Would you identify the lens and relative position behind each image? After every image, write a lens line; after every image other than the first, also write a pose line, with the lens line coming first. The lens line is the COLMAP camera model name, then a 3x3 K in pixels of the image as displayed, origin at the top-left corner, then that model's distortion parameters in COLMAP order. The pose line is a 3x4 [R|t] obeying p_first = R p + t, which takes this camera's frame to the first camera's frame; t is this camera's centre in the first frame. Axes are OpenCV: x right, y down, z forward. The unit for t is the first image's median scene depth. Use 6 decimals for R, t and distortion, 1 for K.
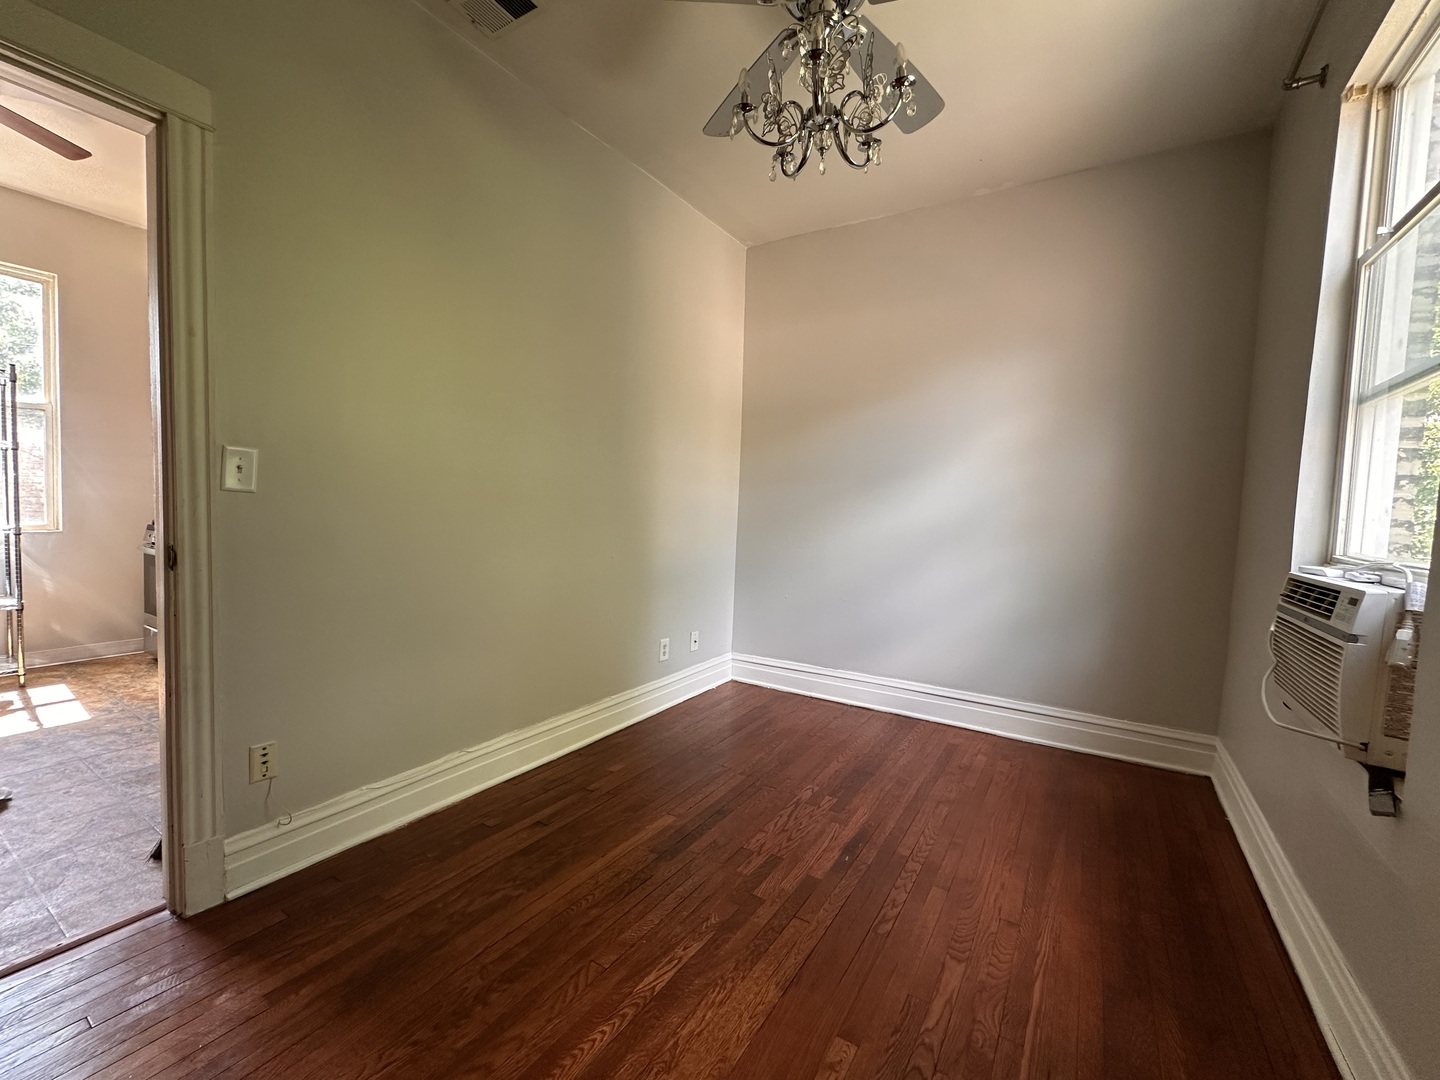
lens RADIAL K [[604.5, 0, 720.0], [0, 604.5, 540.0], [0, 0, 1]] dist [0.001692, 0.000276]
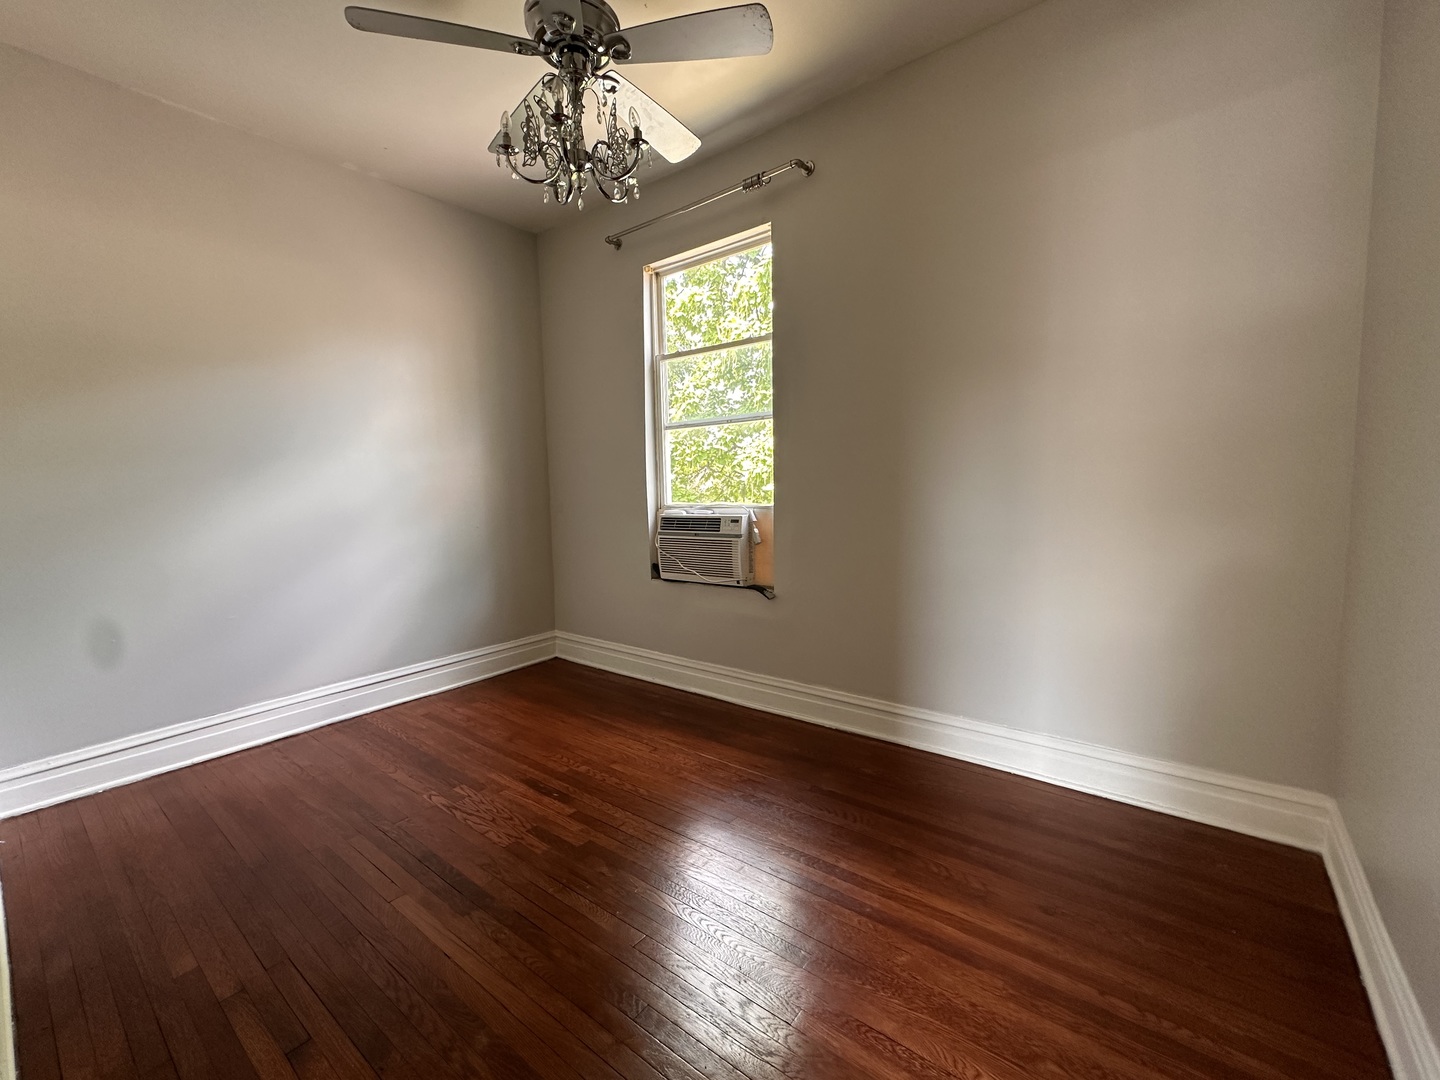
lens RADIAL K [[604.5, 0, 720.0], [0, 604.5, 540.0], [0, 0, 1]] dist [0.001692, 0.000276]
pose [[0.104433, -0.127873, 0.986277, -0.703830], [0.079618, 0.989592, 0.119872, -0.061499], [-0.991340, 0.066007, 0.113527, 0.435371]]
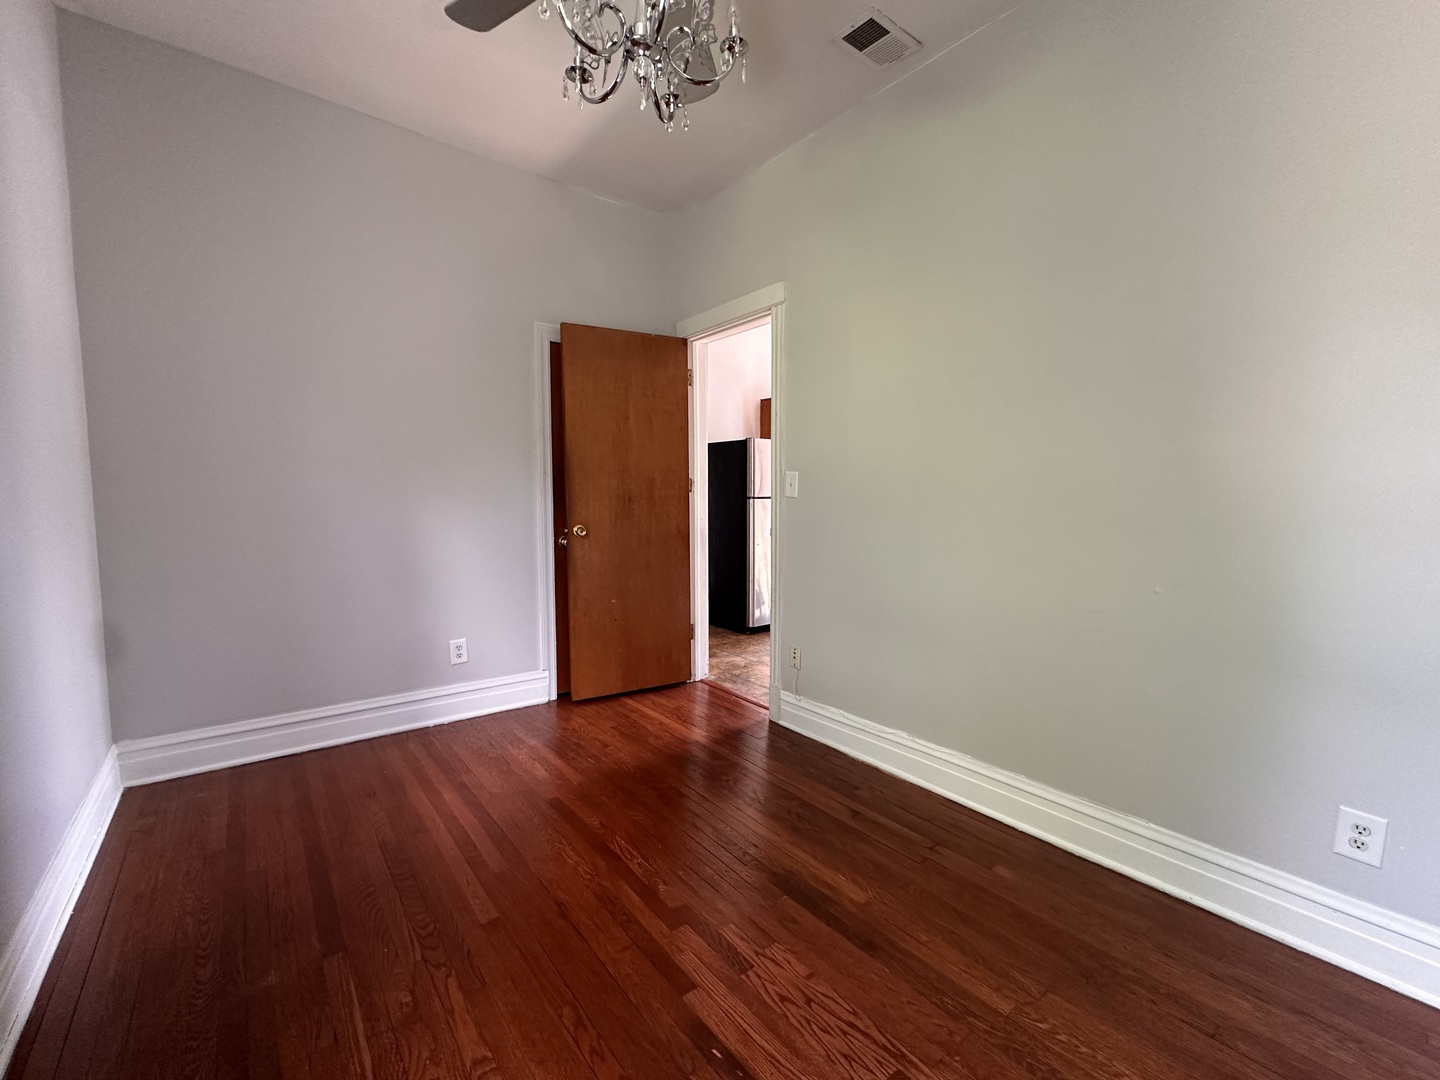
lens RADIAL K [[604.5, 0, 720.0], [0, 604.5, 540.0], [0, 0, 1]] dist [0.001692, 0.000276]
pose [[-0.333739, 0.038761, -0.941868, 0.654195], [-0.066584, 0.995689, 0.064569, -0.039785], [0.940311, 0.084262, -0.329720, 0.975067]]
